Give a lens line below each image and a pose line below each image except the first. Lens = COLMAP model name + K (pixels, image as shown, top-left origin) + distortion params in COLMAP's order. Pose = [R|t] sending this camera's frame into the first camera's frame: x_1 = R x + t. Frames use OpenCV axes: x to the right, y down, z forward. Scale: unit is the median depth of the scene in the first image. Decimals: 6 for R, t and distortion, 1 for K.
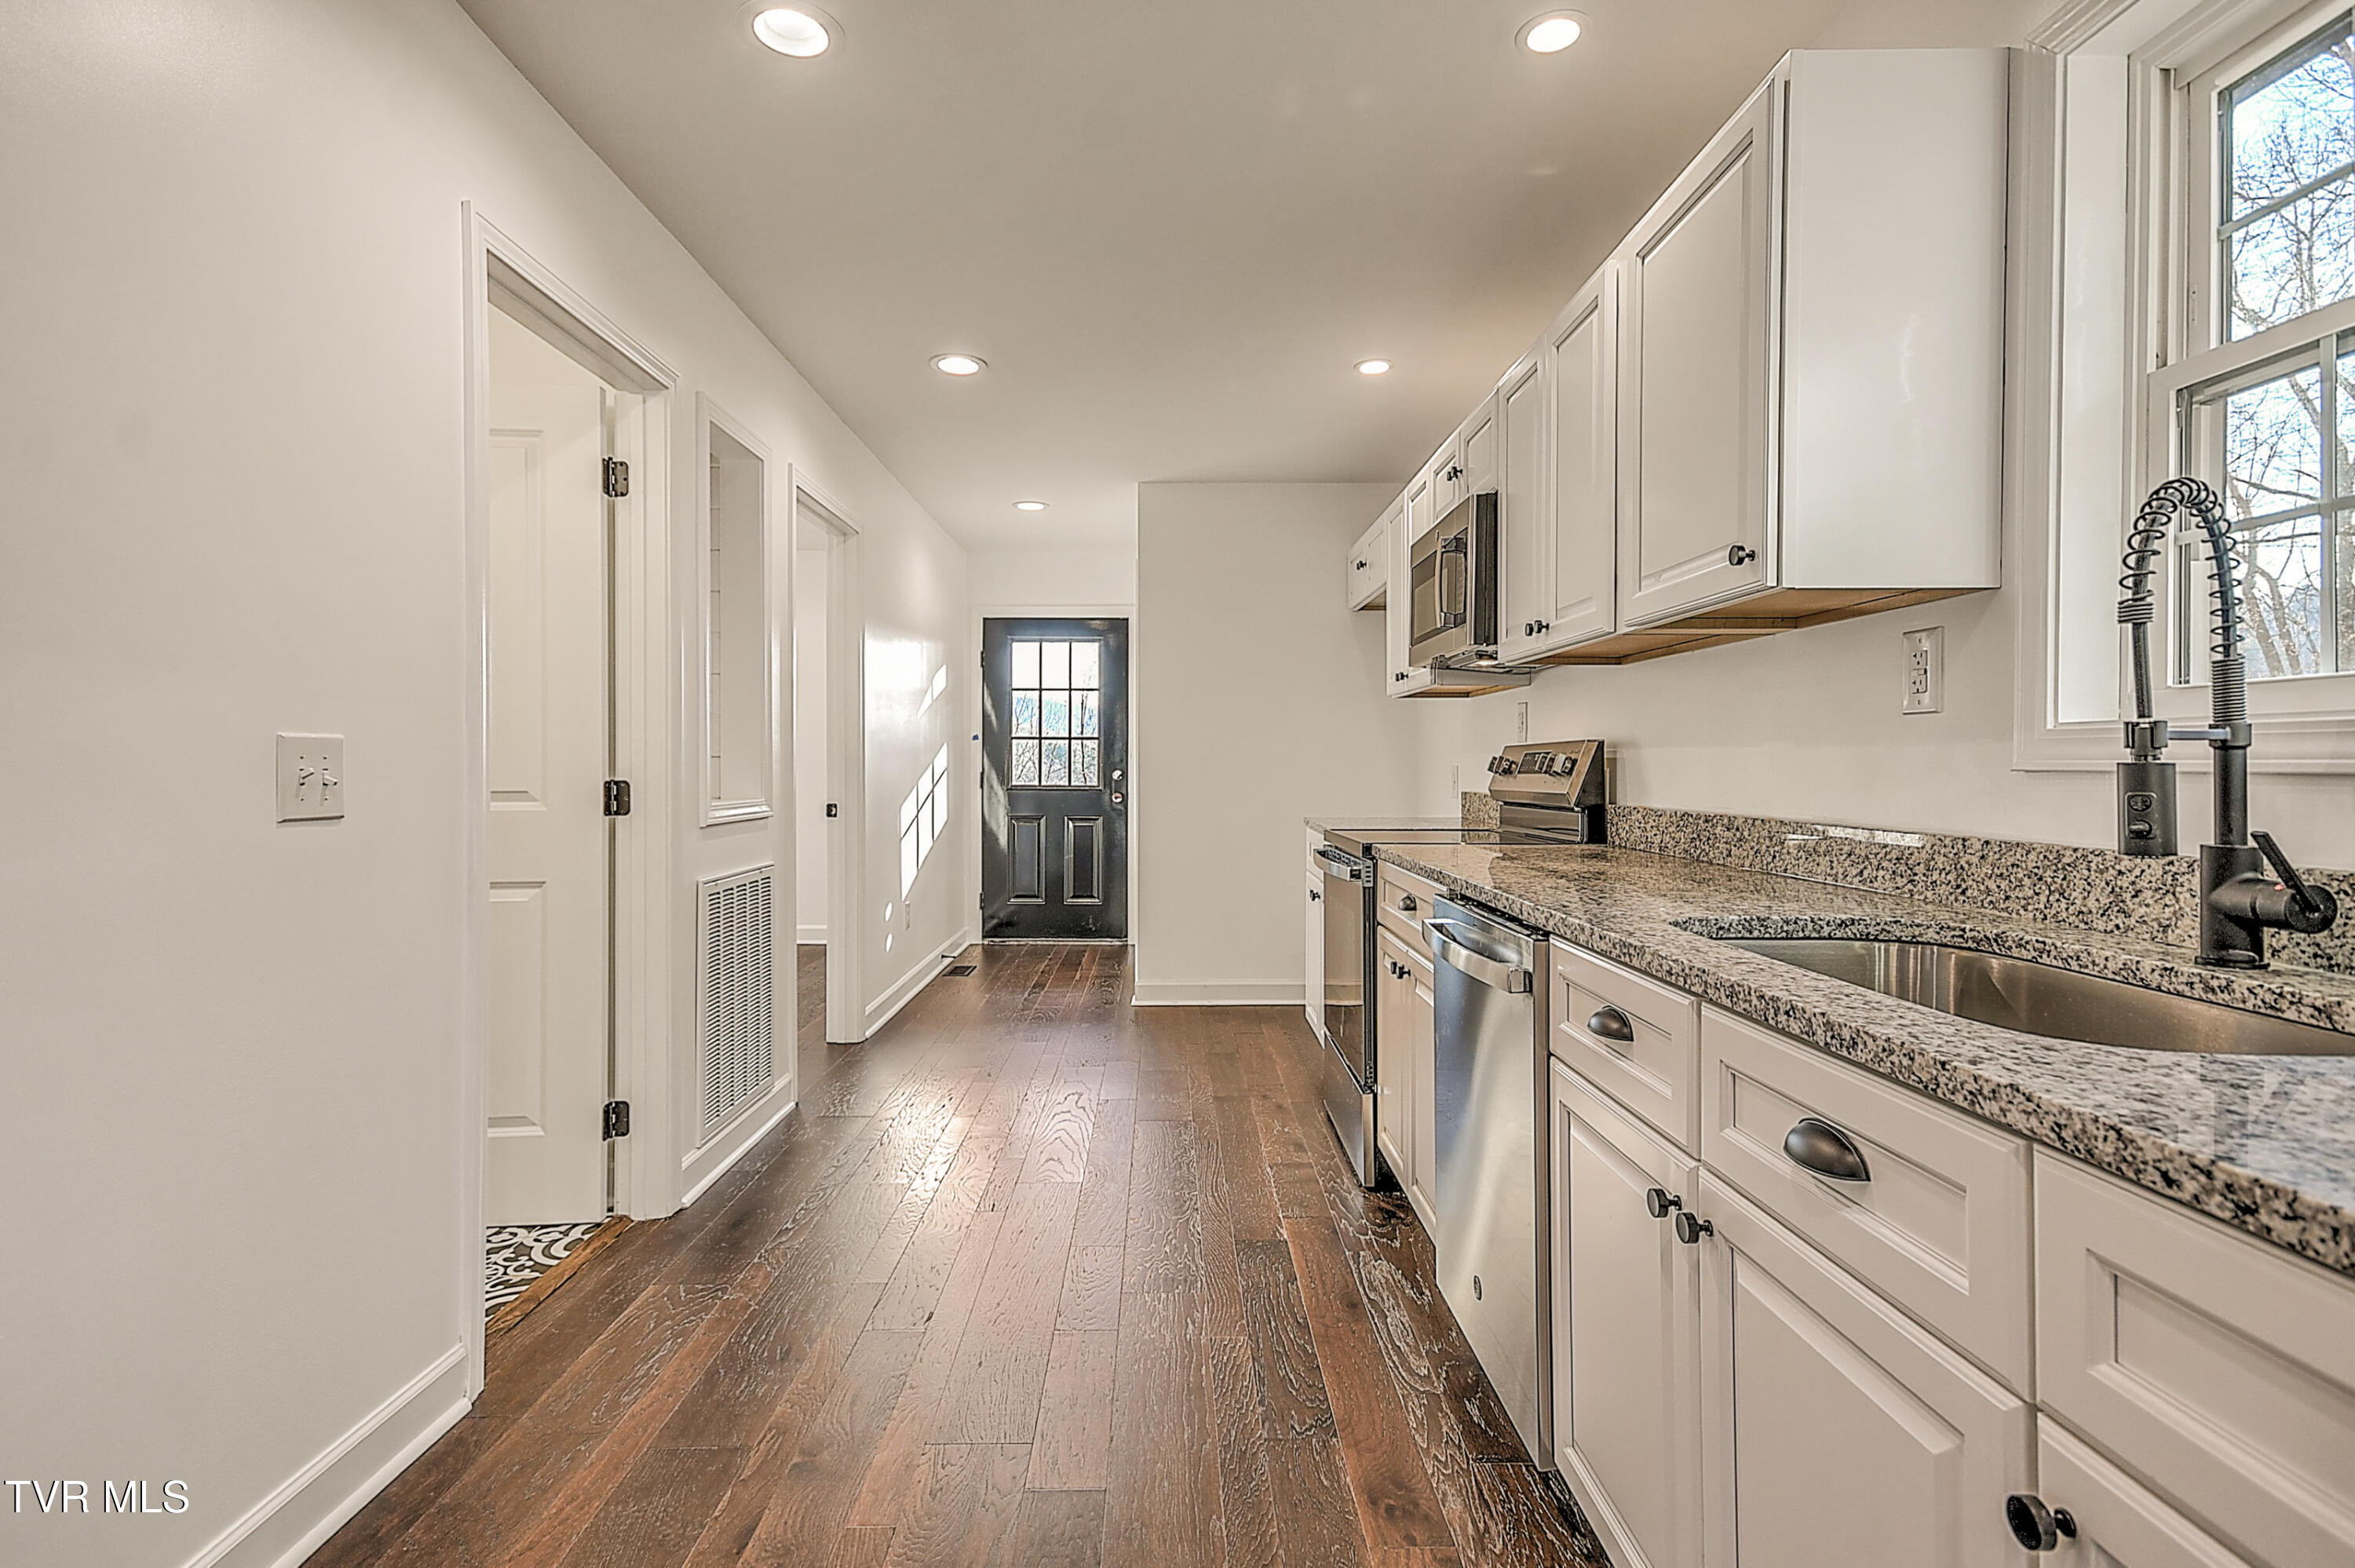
lens RADIAL K [[1153.6, 0, 1146.4], [0, 1153.6, 761.5], [0, 0, 1]] dist [0.013468, 0.001529]
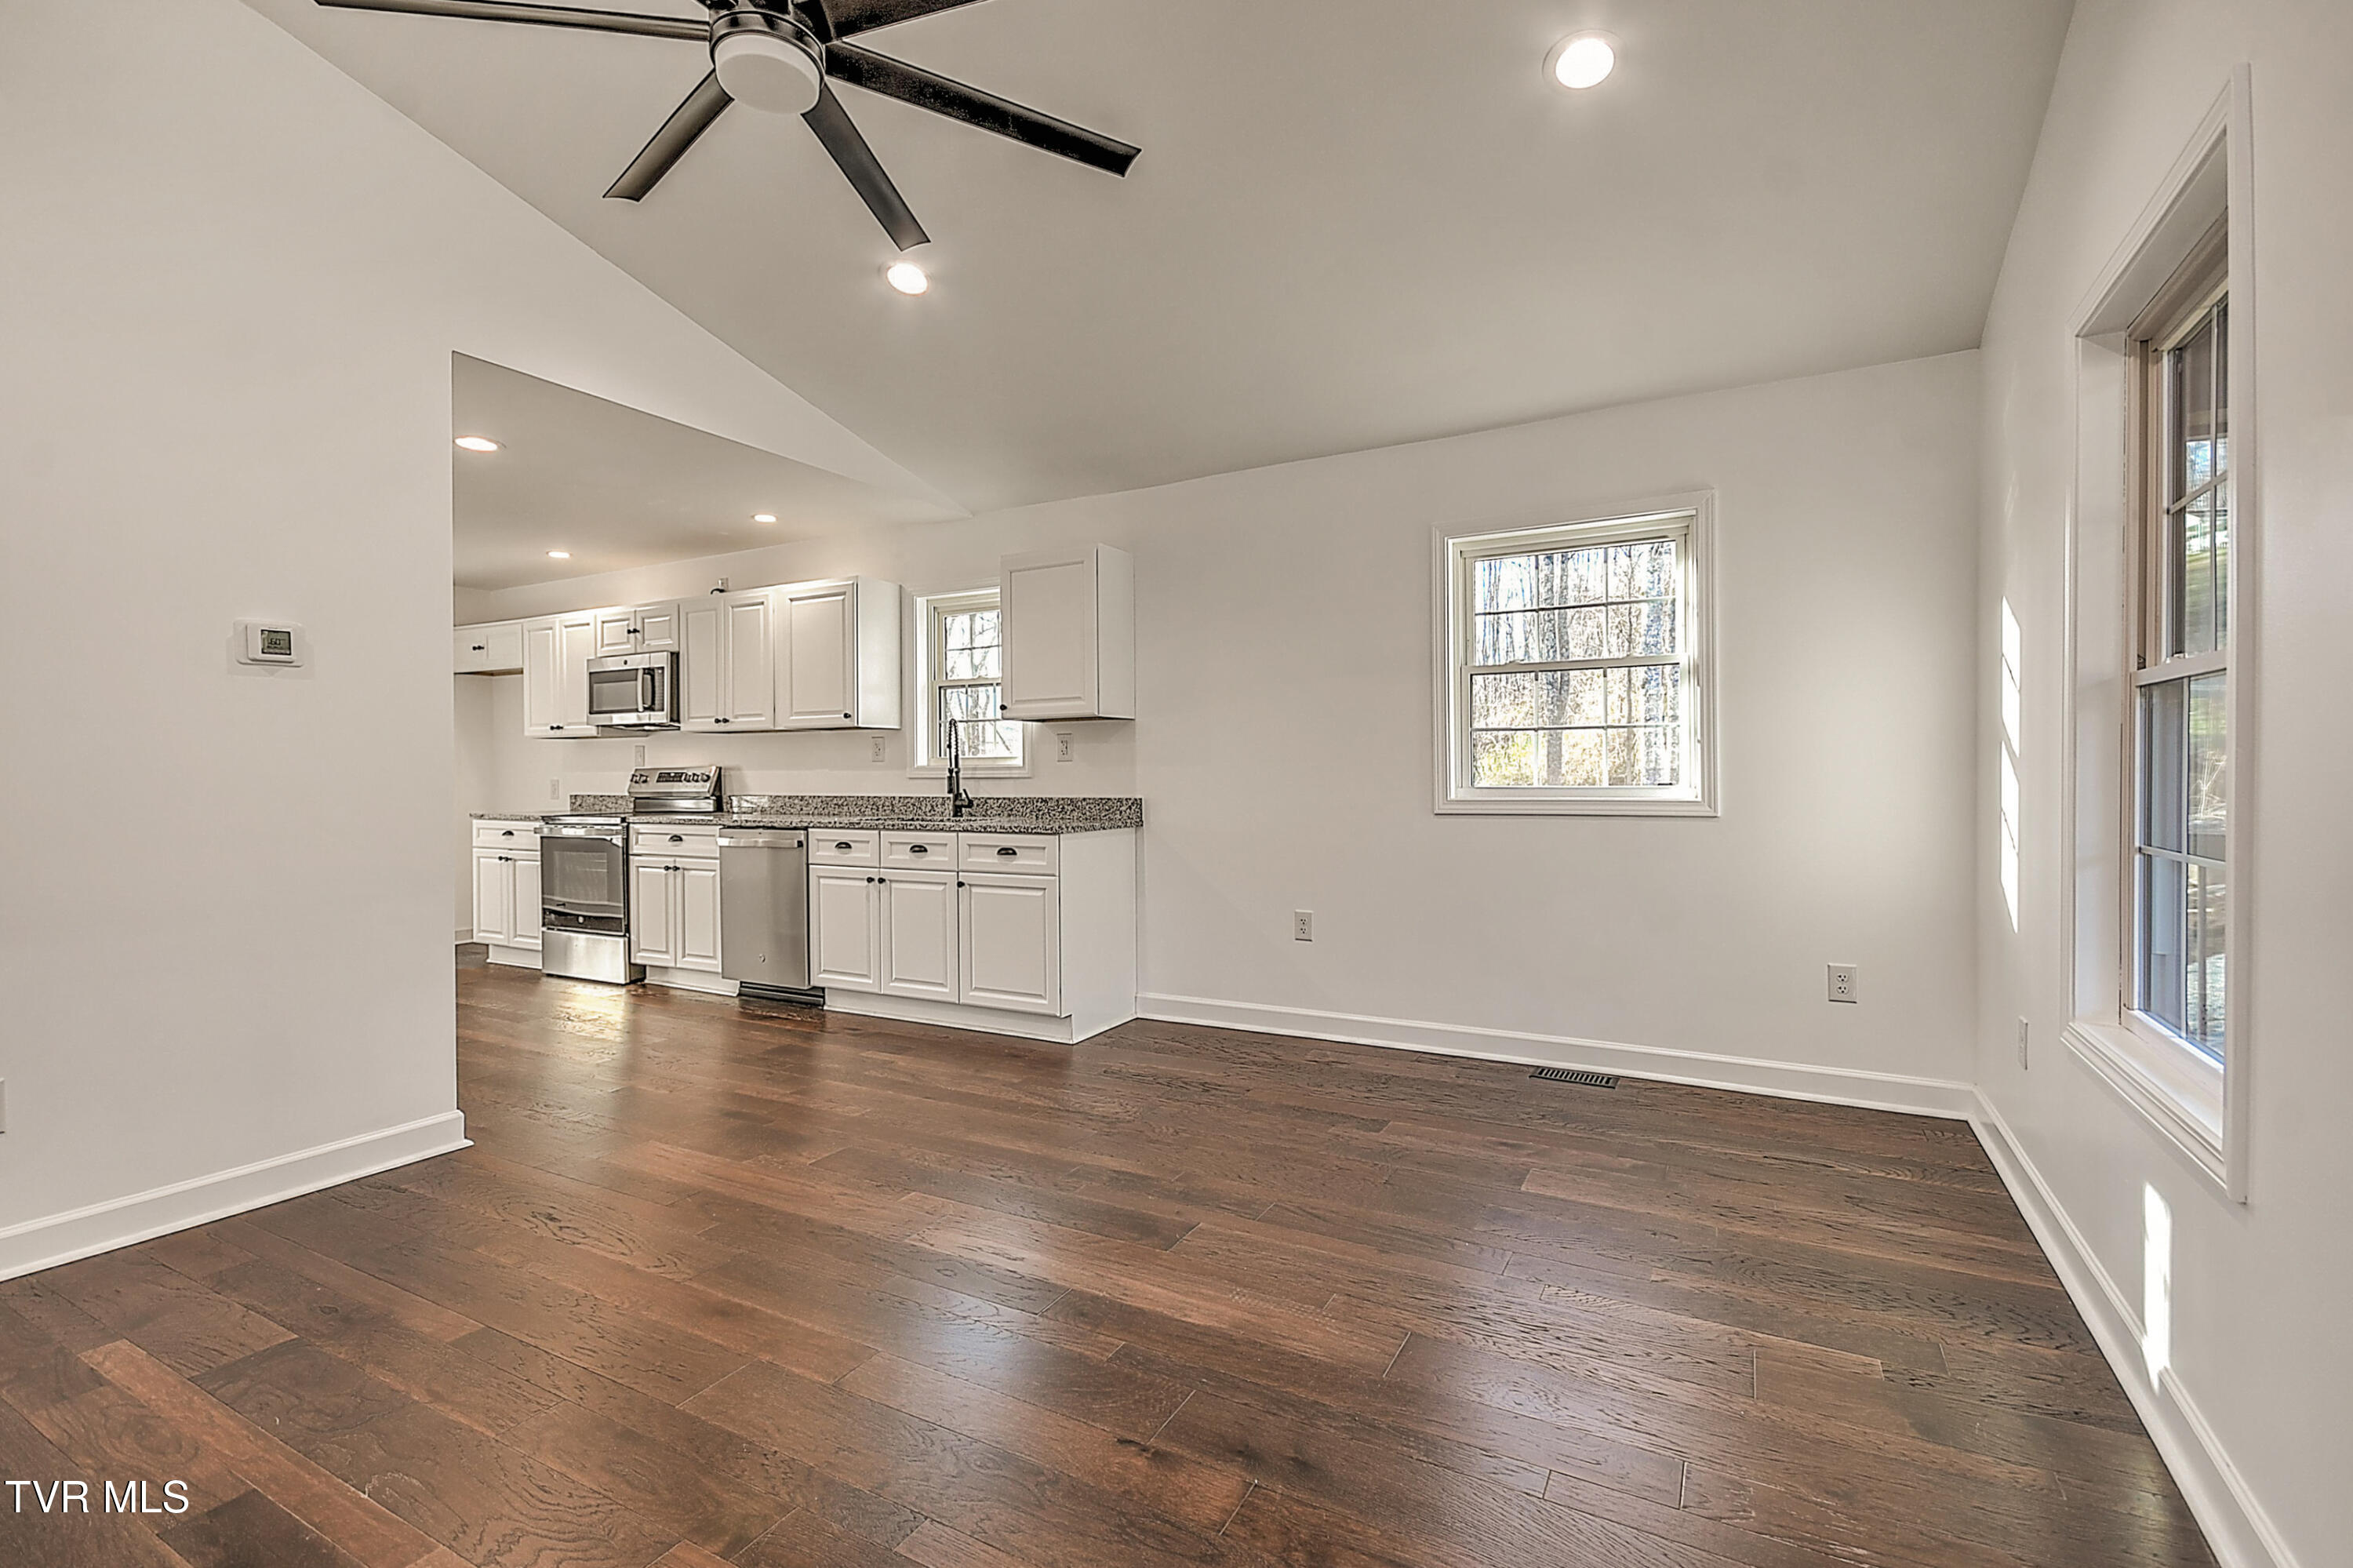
lens RADIAL K [[1055.2, 0, 1186.9], [0, 1055.2, 778.1], [0, 0, 1]] dist [0.016467, -0.008164]
pose [[0.460170, -0.009714, 0.887778, -0.645296], [0.007082, 0.999948, 0.007270, -0.003063], [-0.887803, 0.002941, 0.460215, -0.477750]]
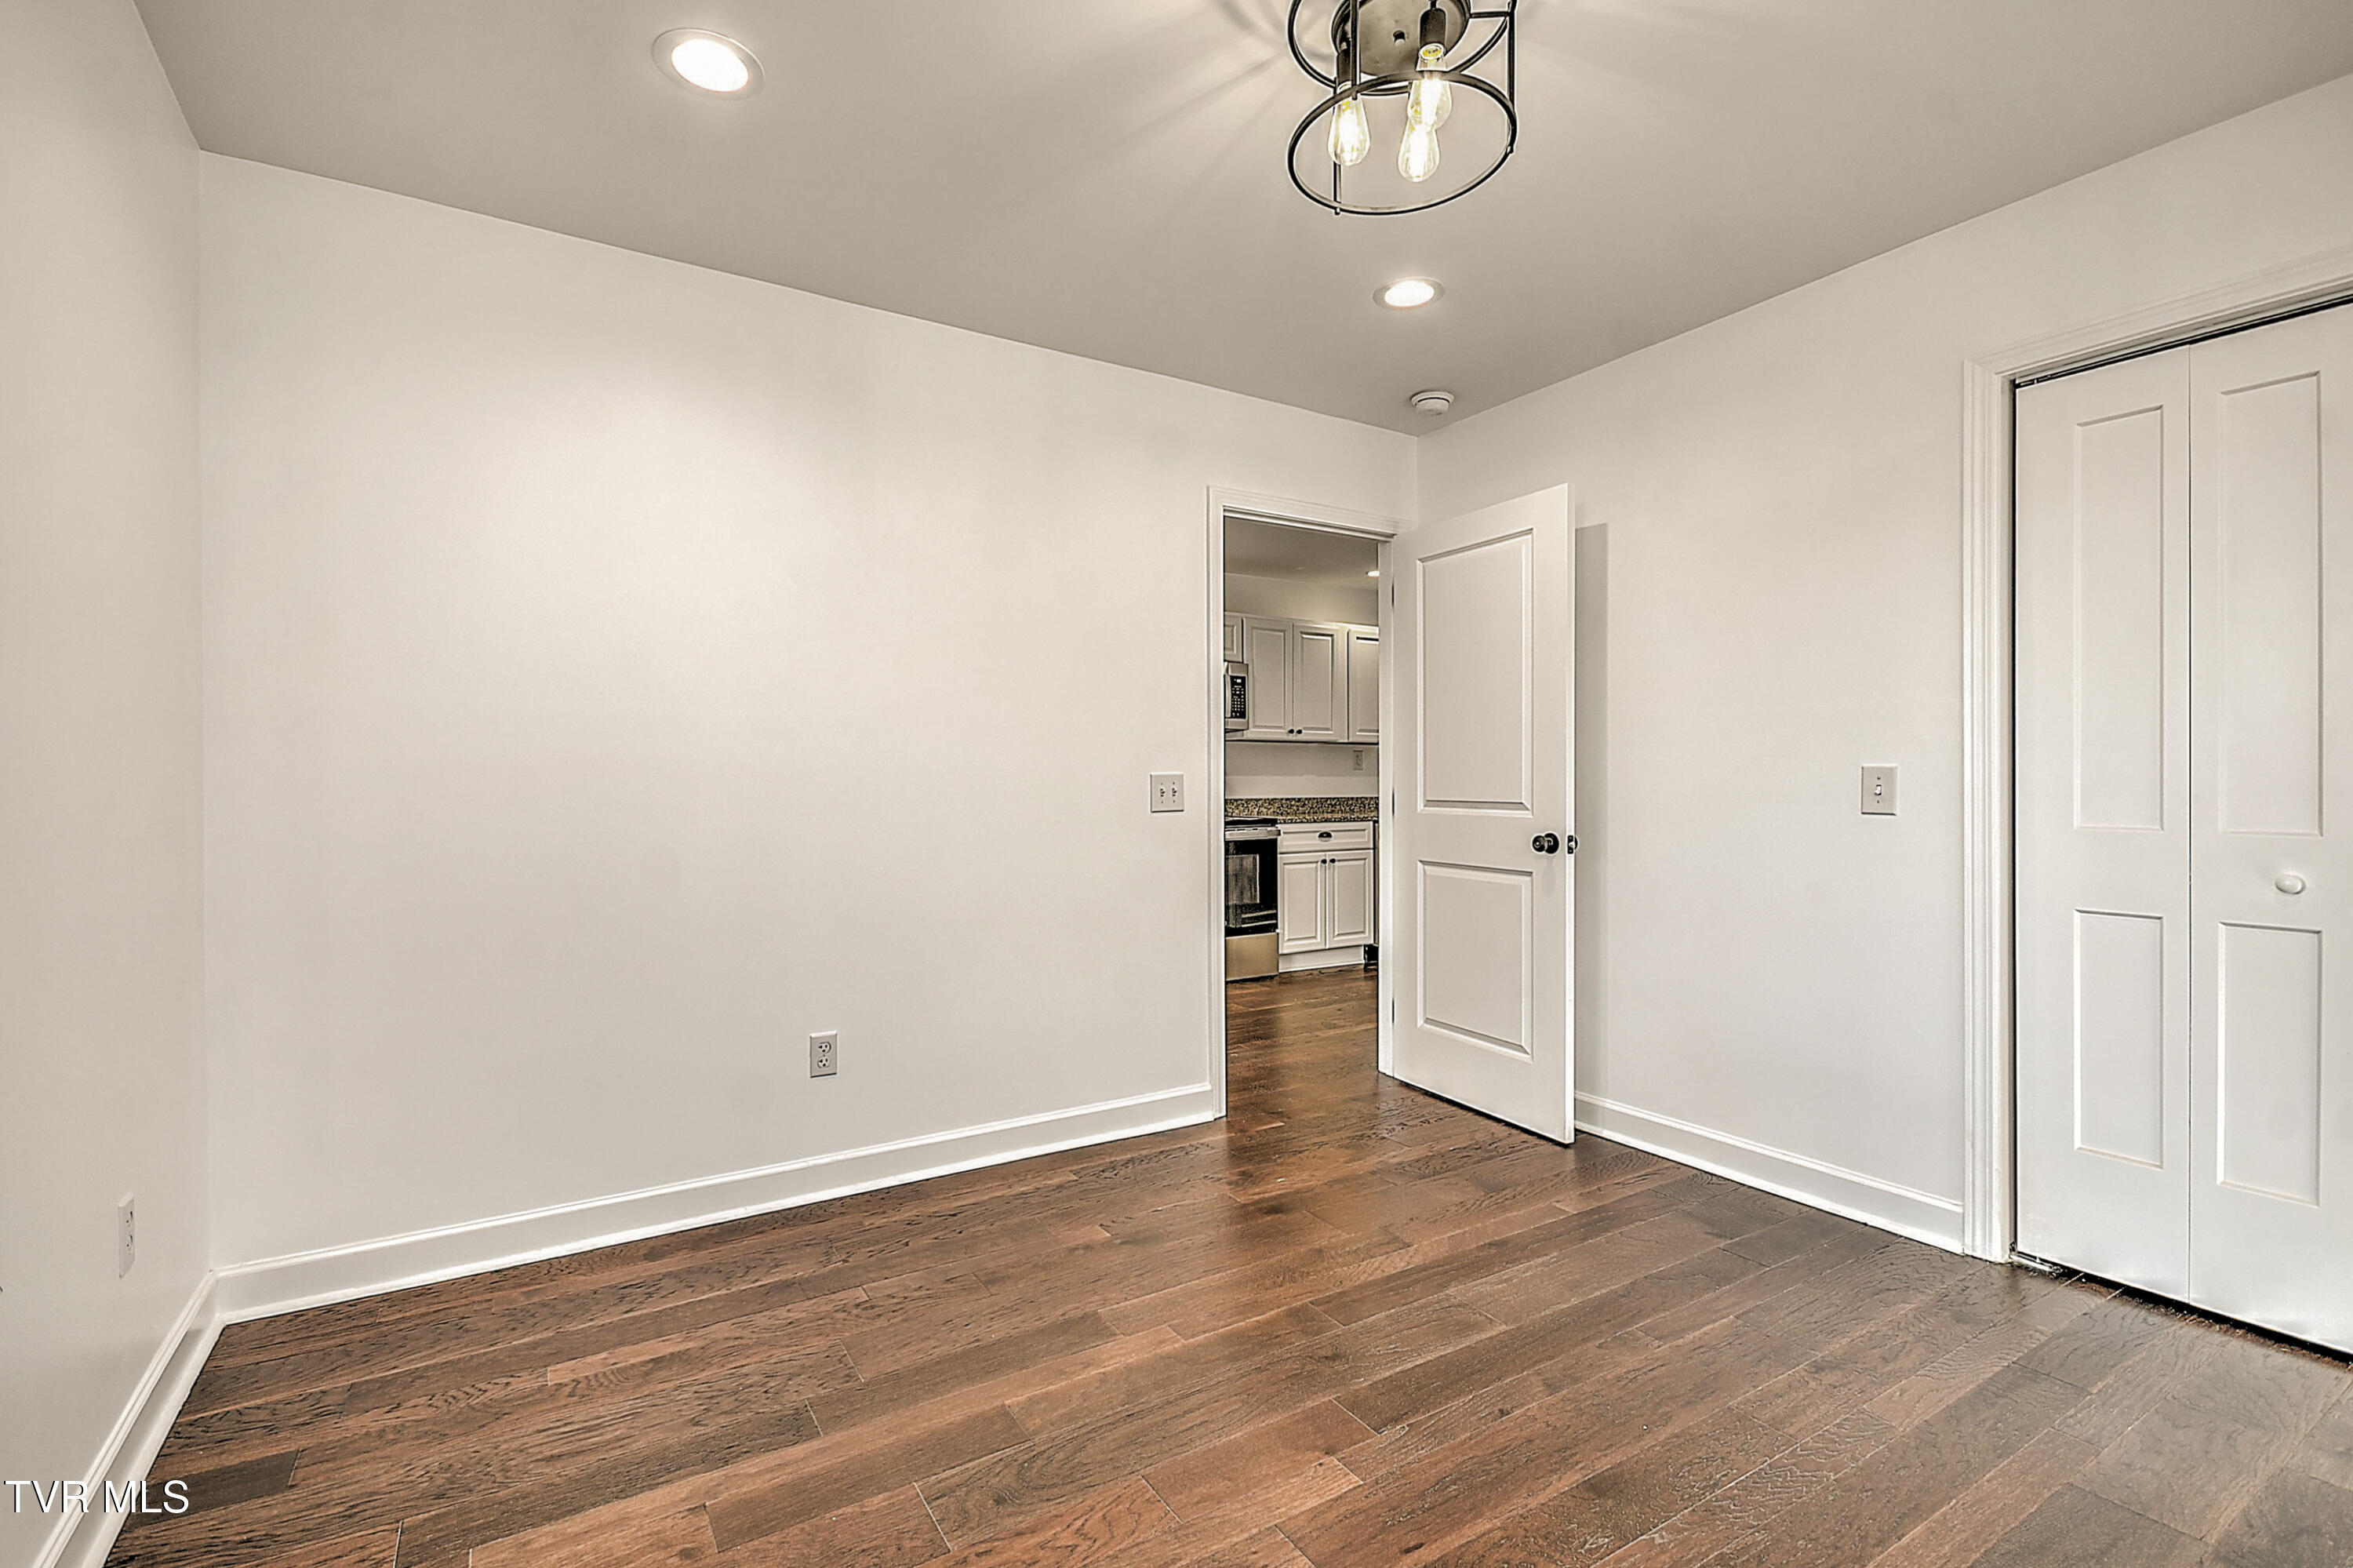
lens RADIAL K [[1055.2, 0, 1162.0], [0, 1055.2, 780.5], [0, 0, 1]] dist [0.016467, -0.008164]
pose [[-0.522822, 0.002285, 0.852439, -0.887664], [0.001983, 0.999997, -0.001464, 0.001530], [-0.852439, 0.000925, -0.522825, 1.413500]]
